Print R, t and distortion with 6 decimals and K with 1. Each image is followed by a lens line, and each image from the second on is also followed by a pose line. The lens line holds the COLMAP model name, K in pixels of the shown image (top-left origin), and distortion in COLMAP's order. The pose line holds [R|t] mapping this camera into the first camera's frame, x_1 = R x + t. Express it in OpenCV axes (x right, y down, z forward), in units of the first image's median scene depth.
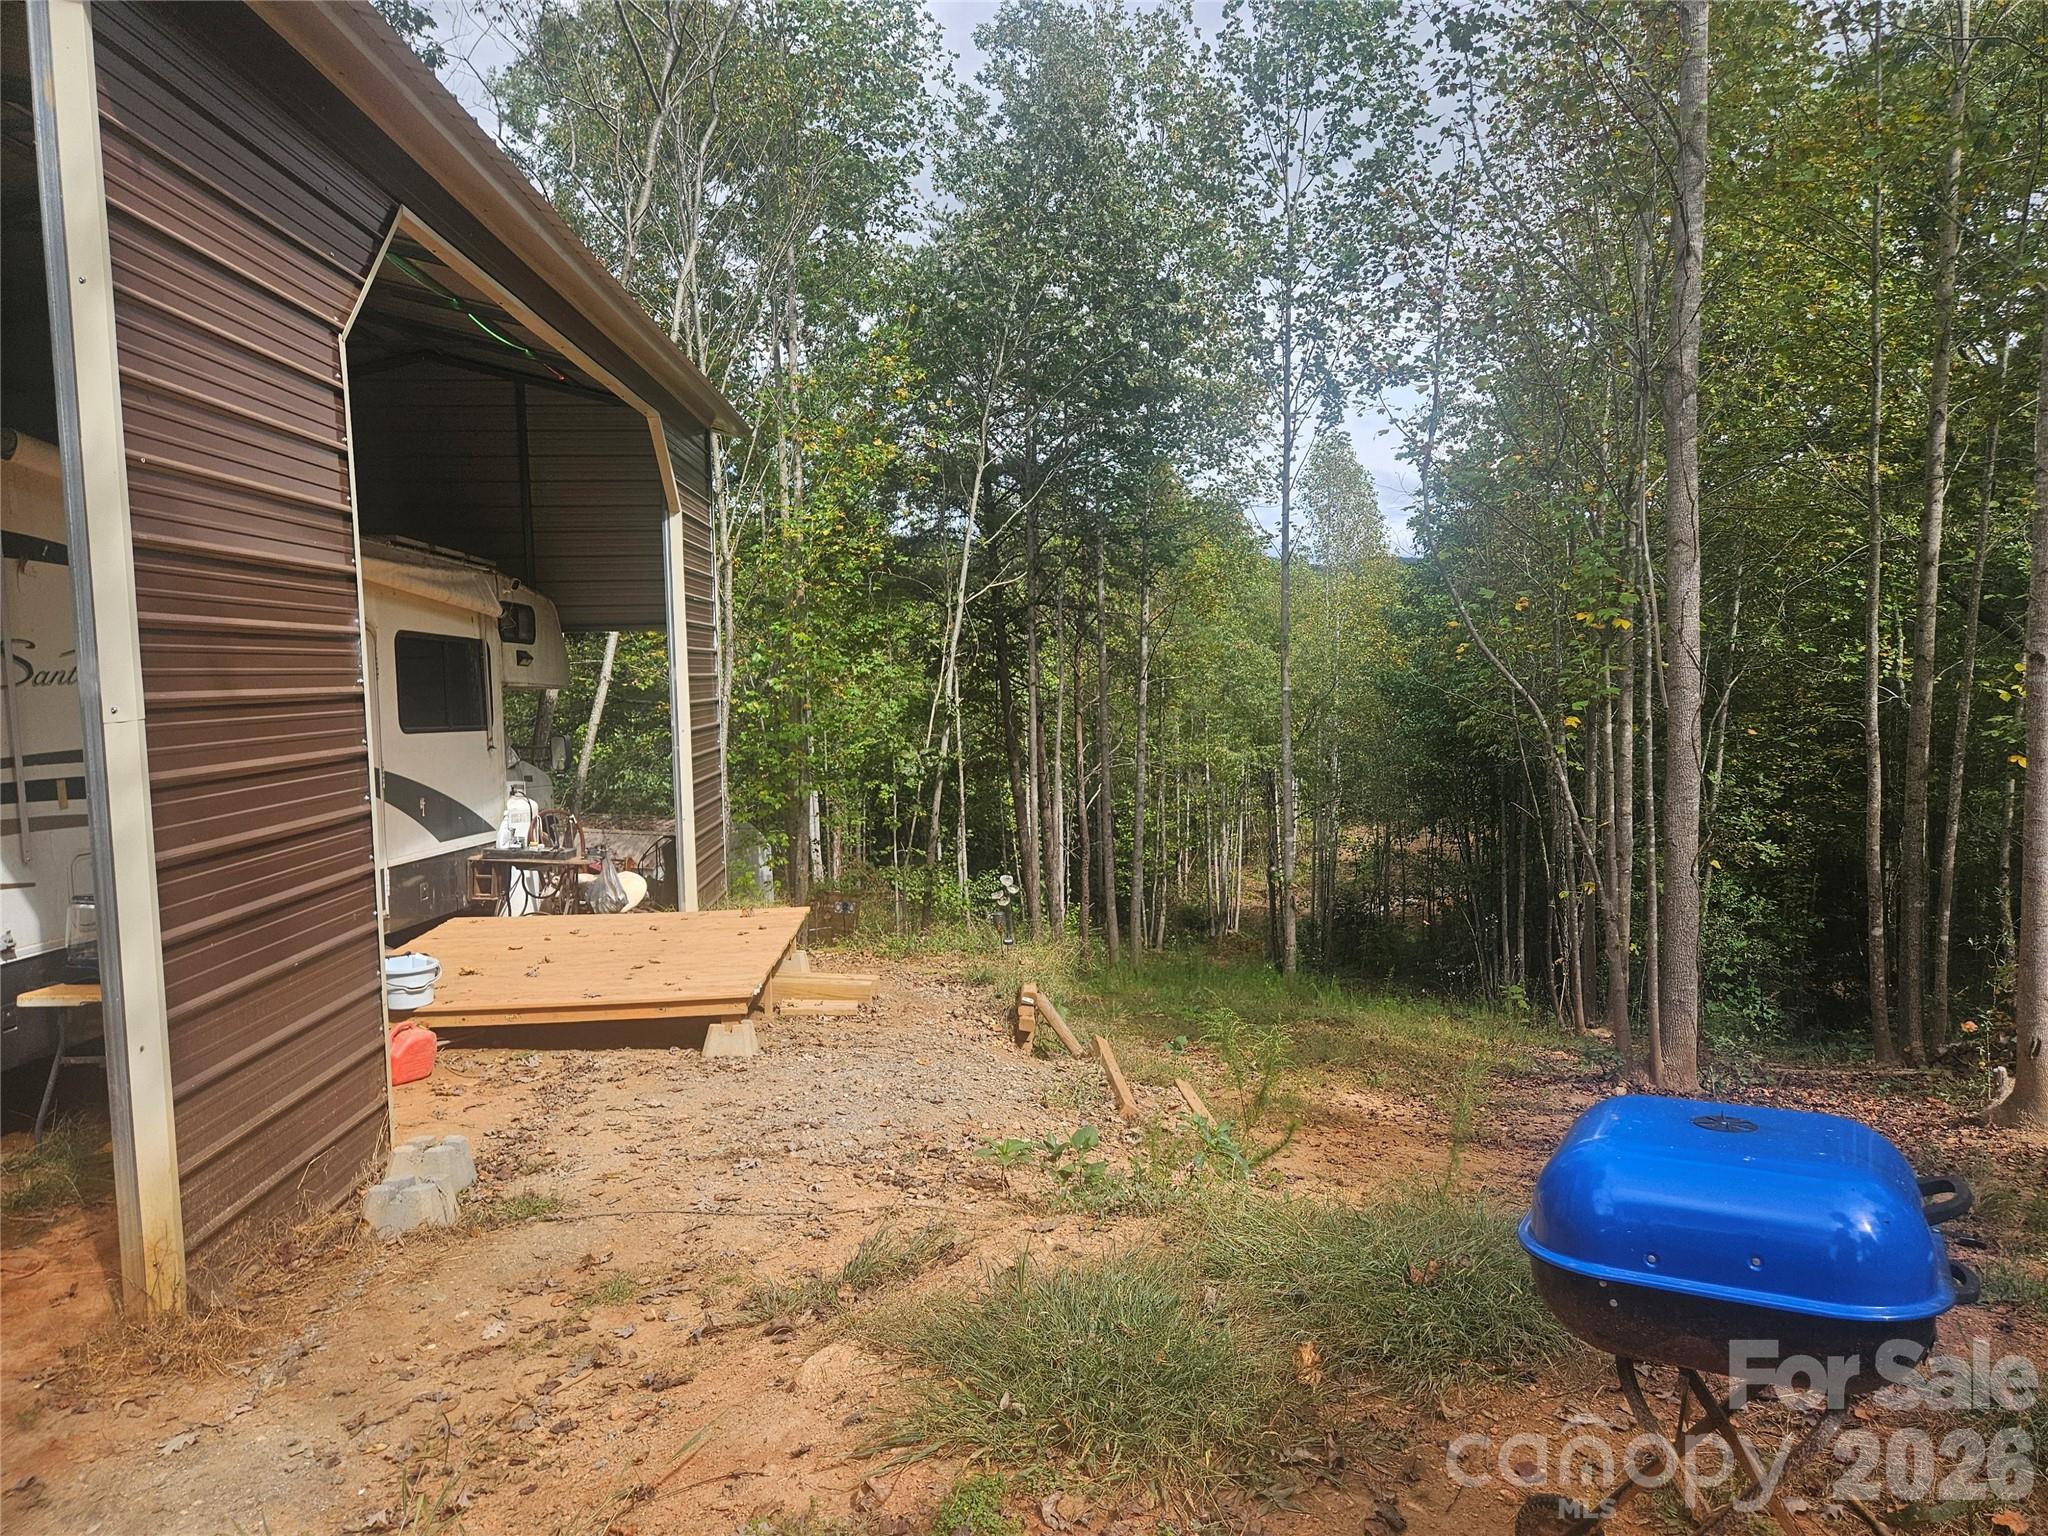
lens RADIAL K [[1386.8, 0, 1021.9], [0, 1386.8, 769.7], [0, 0, 1]] dist [0.073452, -0.066147]
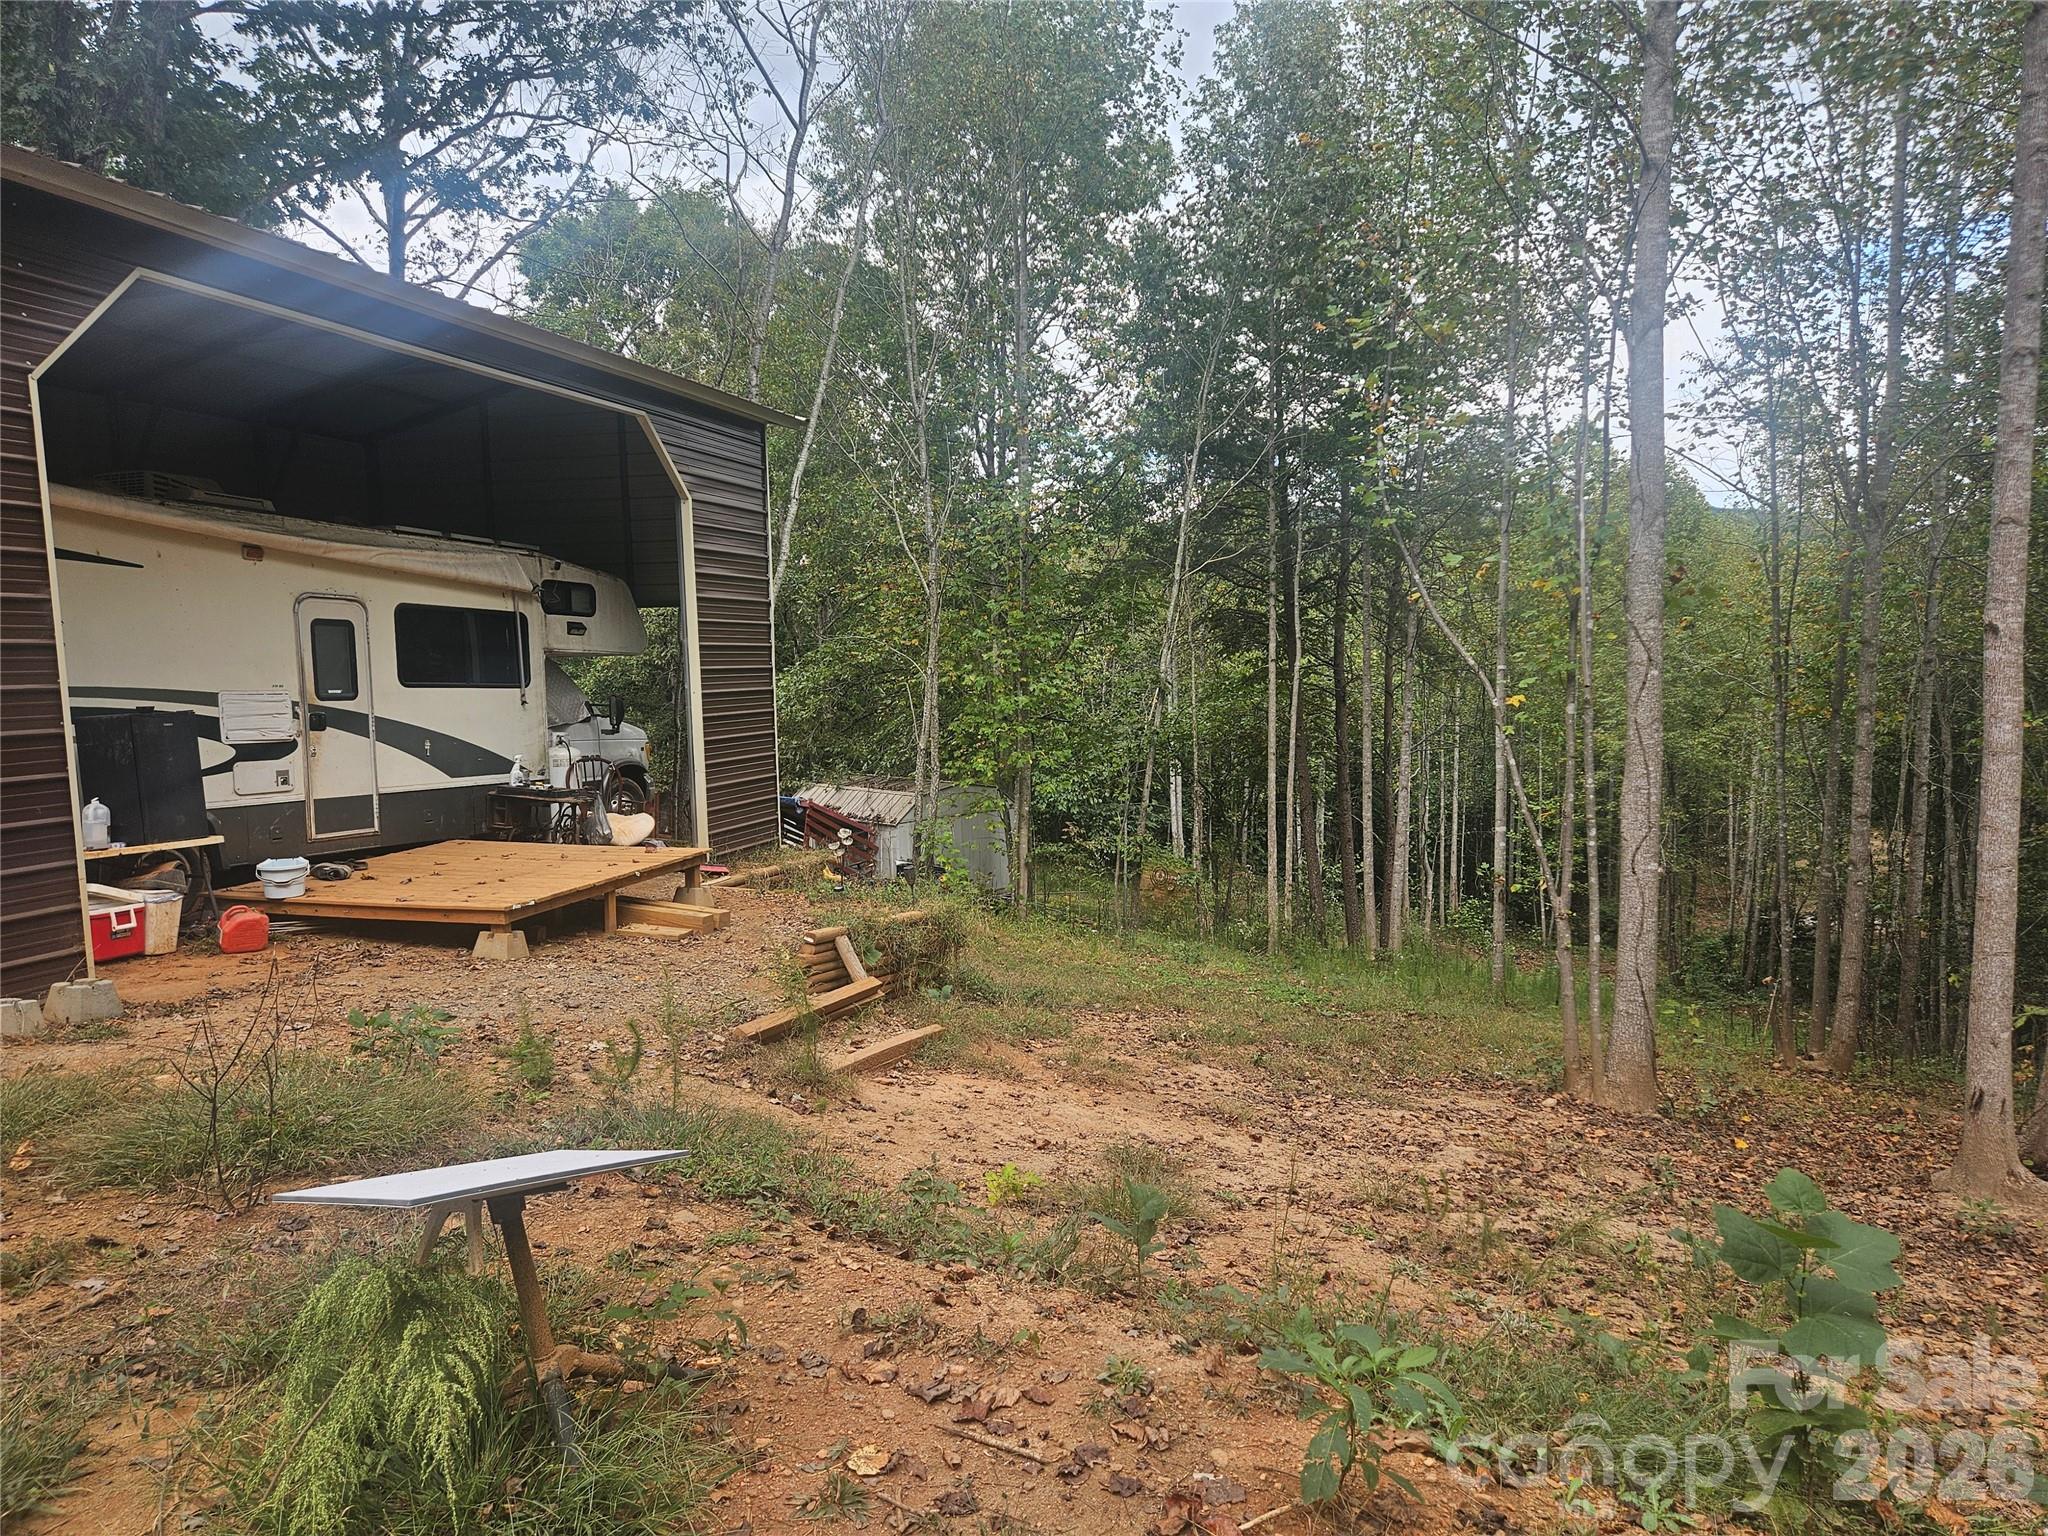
lens RADIAL K [[1386.8, 0, 1026.3], [0, 1386.8, 769.8], [0, 0, 1]] dist [0.073452, -0.066147]
pose [[0.944243, 0.040508, -0.326747, 0.423493], [-0.035319, 0.999138, 0.021801, 0.000979], [0.327348, -0.009045, 0.944860, 0.011903]]
